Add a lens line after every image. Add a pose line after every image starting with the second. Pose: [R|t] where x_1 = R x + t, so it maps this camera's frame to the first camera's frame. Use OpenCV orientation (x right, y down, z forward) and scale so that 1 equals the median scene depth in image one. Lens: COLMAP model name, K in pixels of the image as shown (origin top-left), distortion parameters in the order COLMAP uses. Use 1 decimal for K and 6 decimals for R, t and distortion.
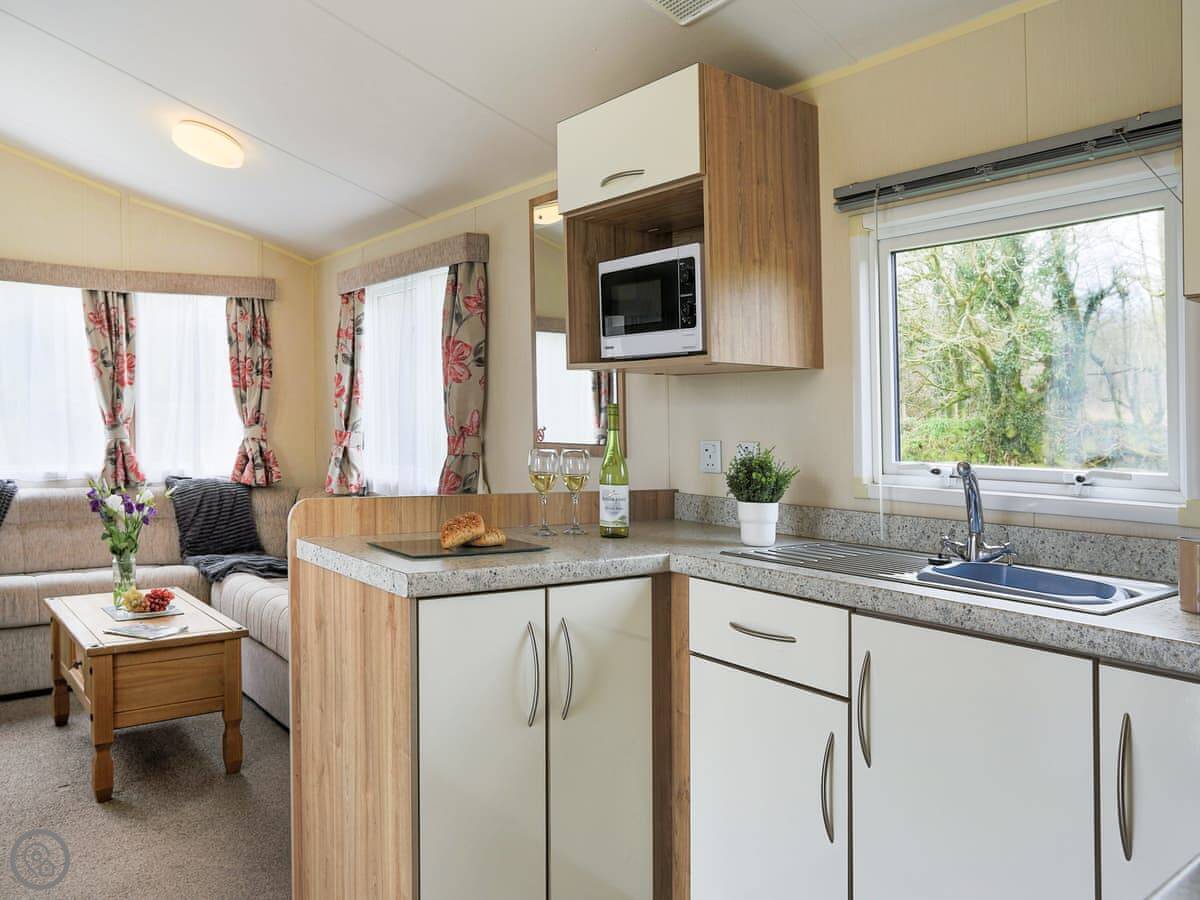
lens RADIAL K [[1005.0, 0, 600.8], [0, 1005.0, 492.9], [0, 0, 1]] dist [-0.085764, 0.116021]
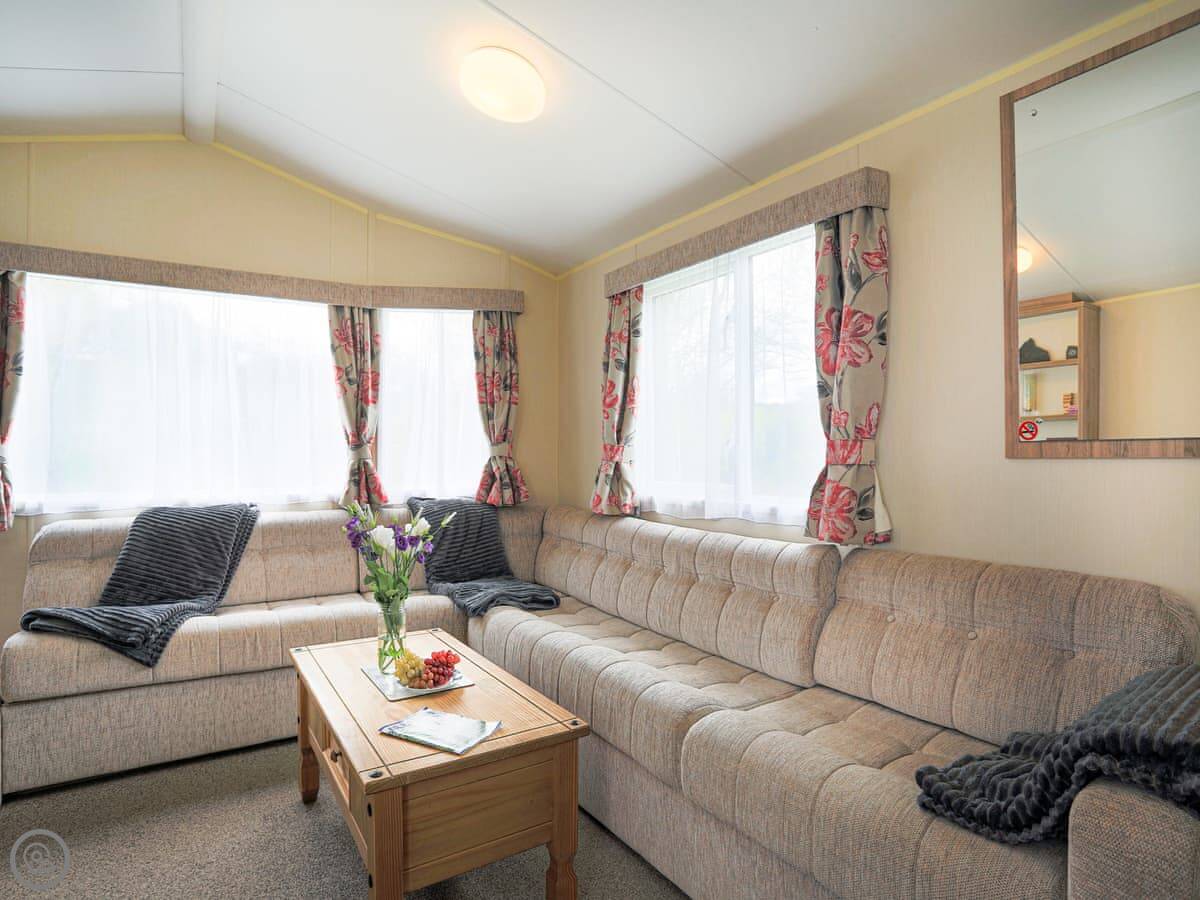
lens RADIAL K [[638.9, 0, 604.1], [0, 638.9, 455.5], [0, 0, 1]] dist [-0.080814, 0.036815]
pose [[0.999336, -0.019399, -0.030832, -0.241915], [0.017231, 0.997461, -0.069099, -0.012275], [0.032094, 0.068522, 0.997133, 0.411609]]
